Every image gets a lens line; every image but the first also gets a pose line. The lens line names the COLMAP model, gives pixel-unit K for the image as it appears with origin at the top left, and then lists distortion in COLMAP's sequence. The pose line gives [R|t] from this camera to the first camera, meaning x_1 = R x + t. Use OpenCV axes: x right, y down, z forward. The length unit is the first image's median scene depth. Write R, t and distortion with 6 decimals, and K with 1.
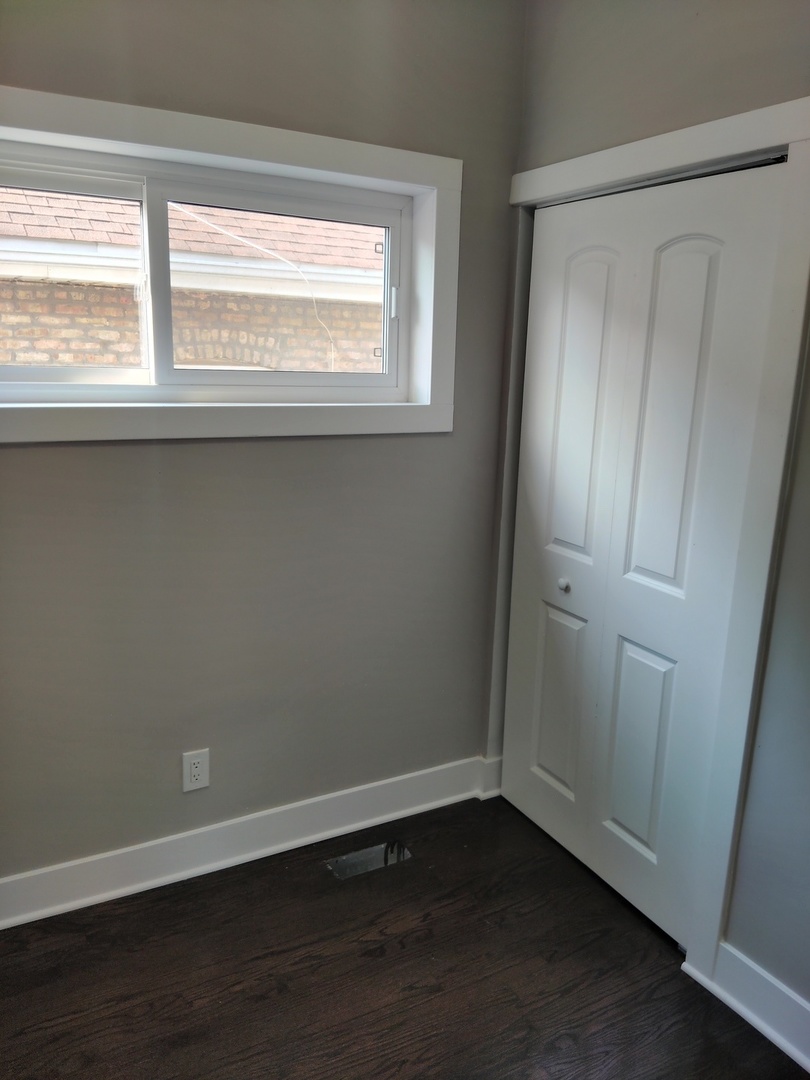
lens RADIAL K [[874.1, 0, 405.0], [0, 874.1, 540.0], [0, 0, 1]] dist [0.003120, 0.002235]
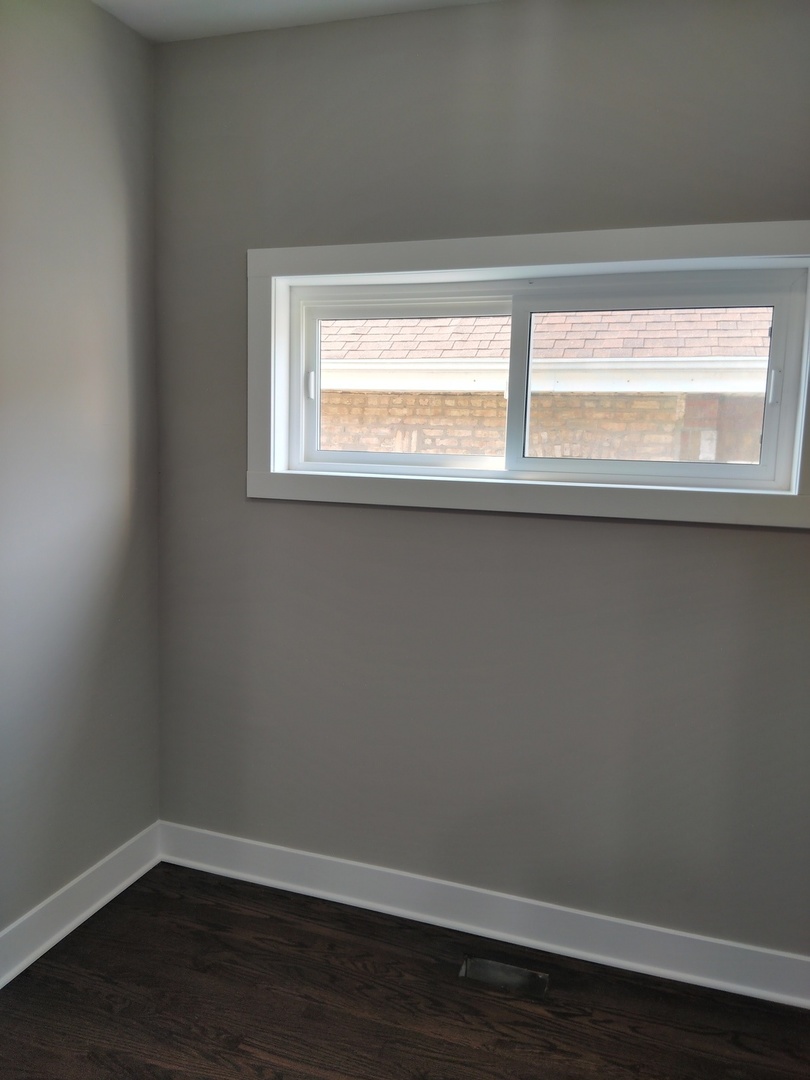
lens RADIAL K [[812.7, 0, 404.8], [0, 812.7, 566.4], [0, 0, 1]] dist [-0.006521, -0.006399]
pose [[0.635006, 0.105286, -0.765298, 0.568837], [-0.168217, 0.985742, -0.003965, -0.052179], [0.753969, 0.131254, 0.643663, 0.333748]]
